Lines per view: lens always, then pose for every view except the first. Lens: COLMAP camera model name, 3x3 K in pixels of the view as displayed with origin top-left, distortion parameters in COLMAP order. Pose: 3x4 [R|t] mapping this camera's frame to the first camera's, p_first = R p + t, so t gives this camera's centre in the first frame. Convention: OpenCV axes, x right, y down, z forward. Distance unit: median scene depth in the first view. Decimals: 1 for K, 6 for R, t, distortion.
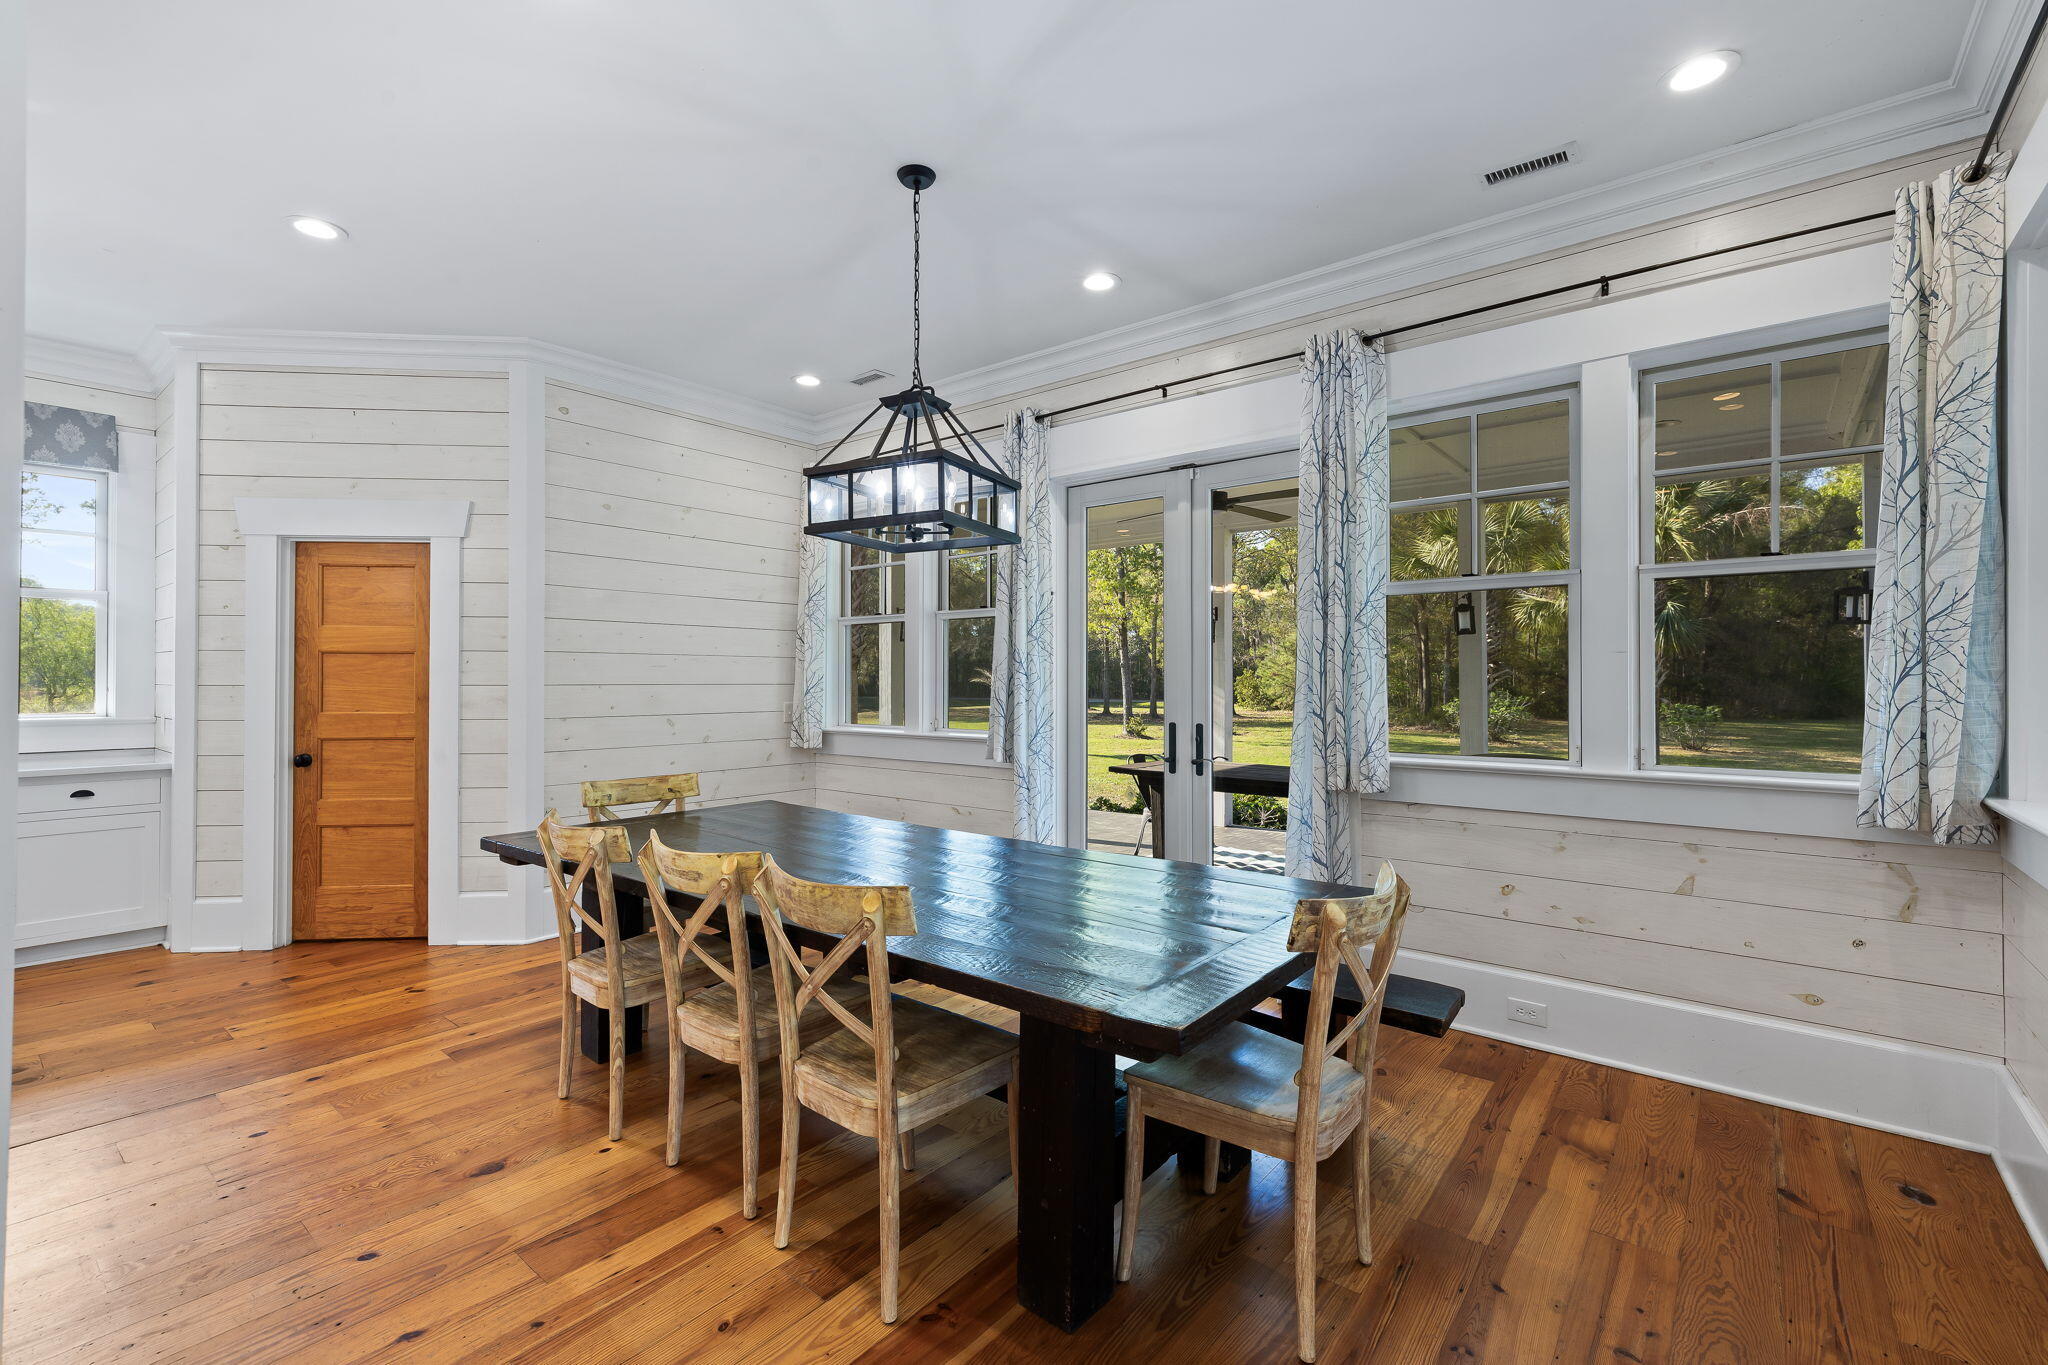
lens RADIAL K [[872.1, 0, 1028.8], [0, 872.1, 681.9], [0, 0, 1]] dist [0.003648, -0.001824]
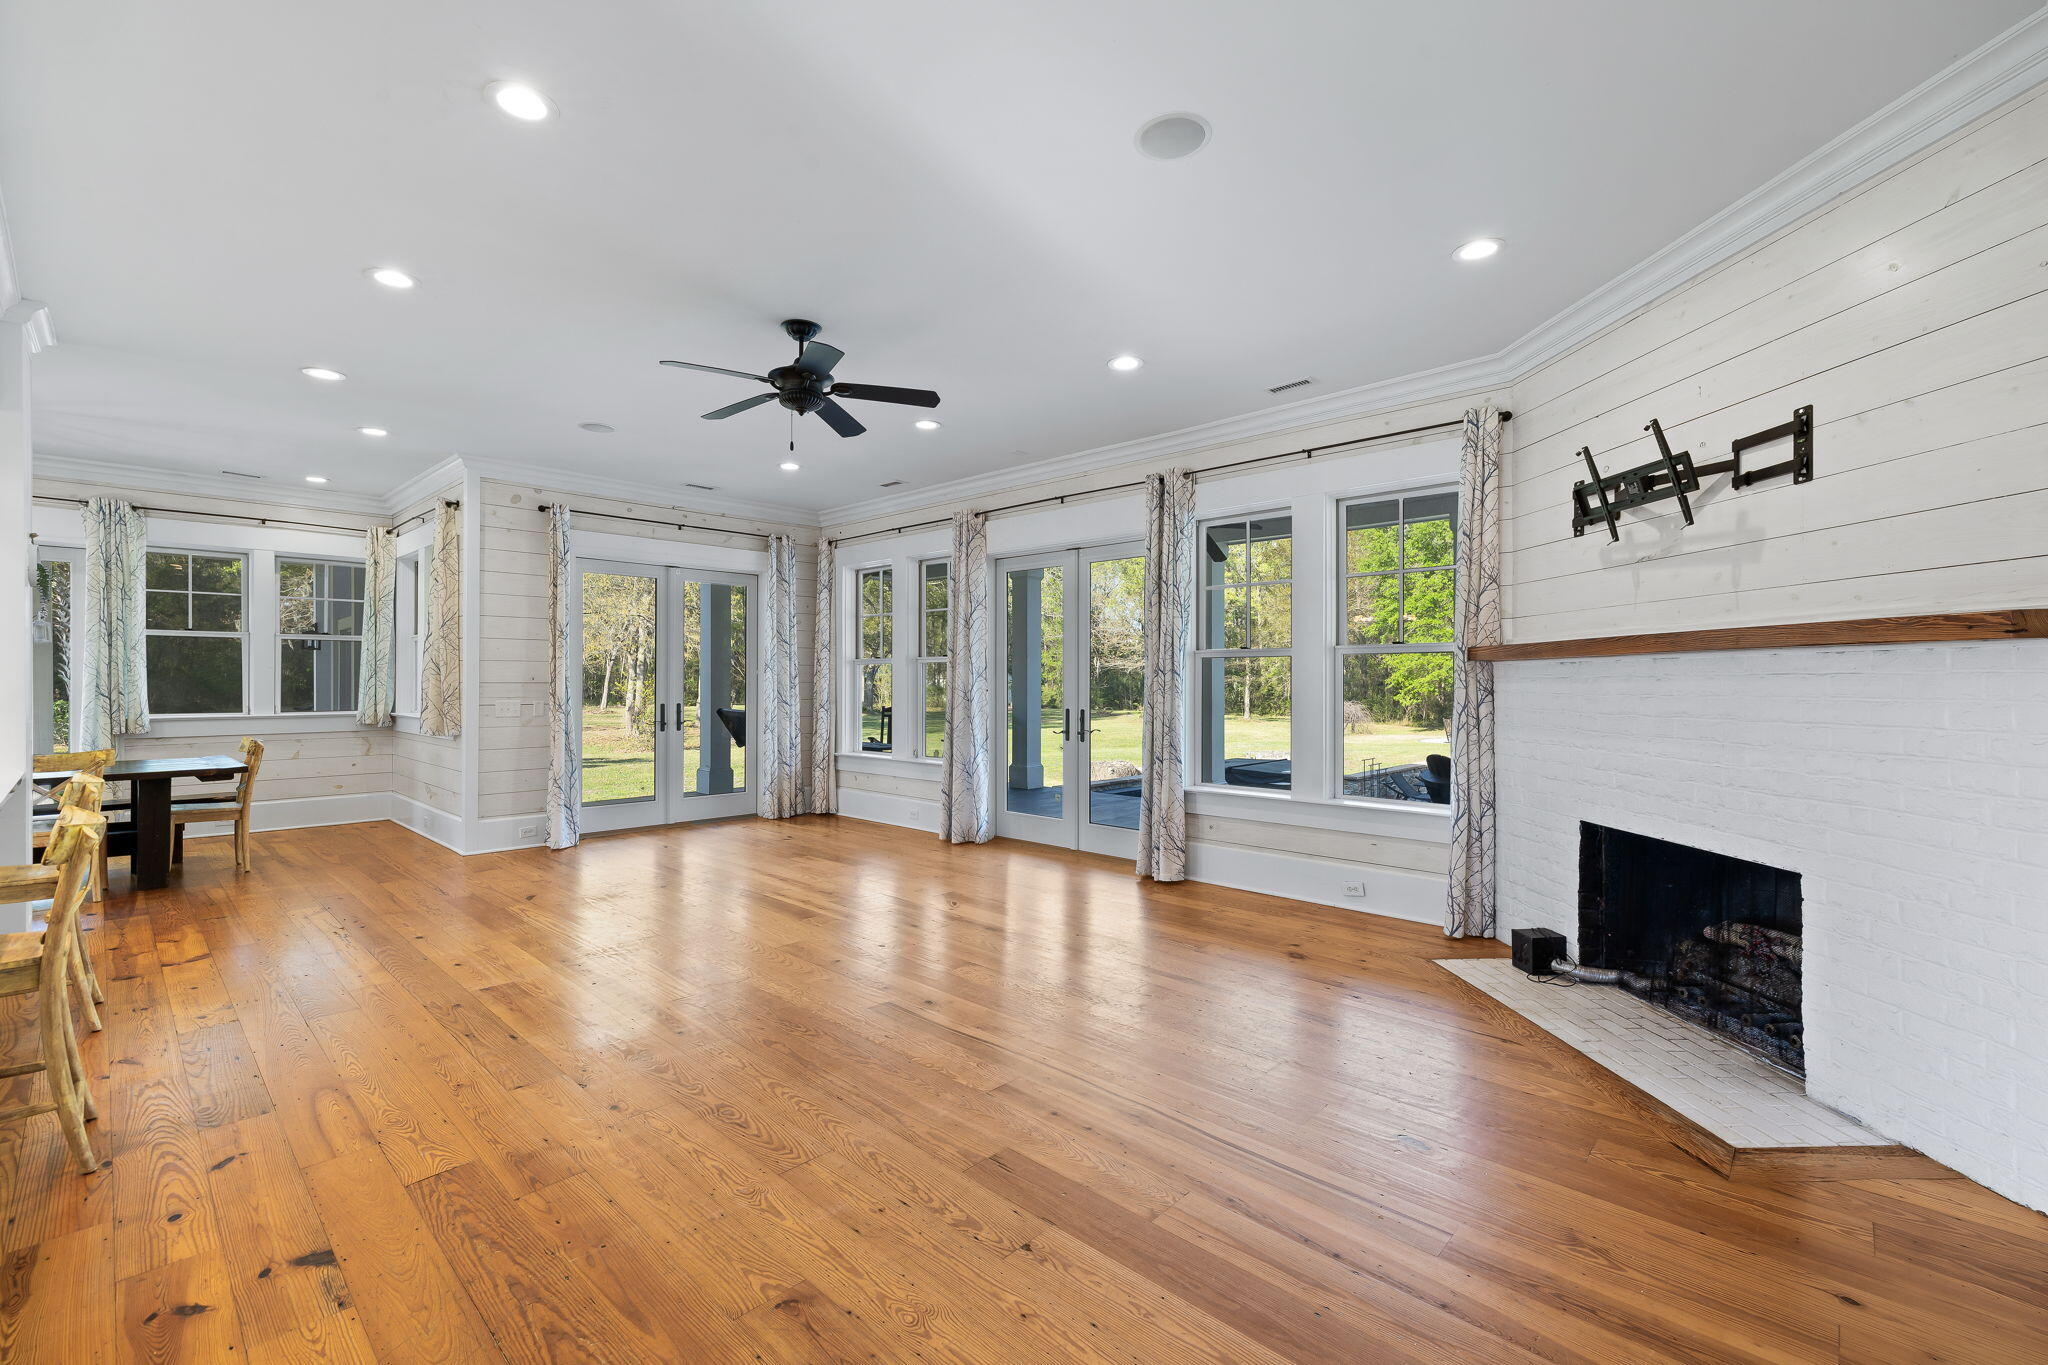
lens RADIAL K [[872.1, 0, 1035.5], [0, 872.1, 673.2], [0, 0, 1]] dist [0.003648, -0.001824]
pose [[0.055184, 0.004901, 0.998464, -1.538937], [-0.006838, 0.999966, -0.004531, -0.019302], [-0.998453, -0.006578, 0.055216, -1.208569]]
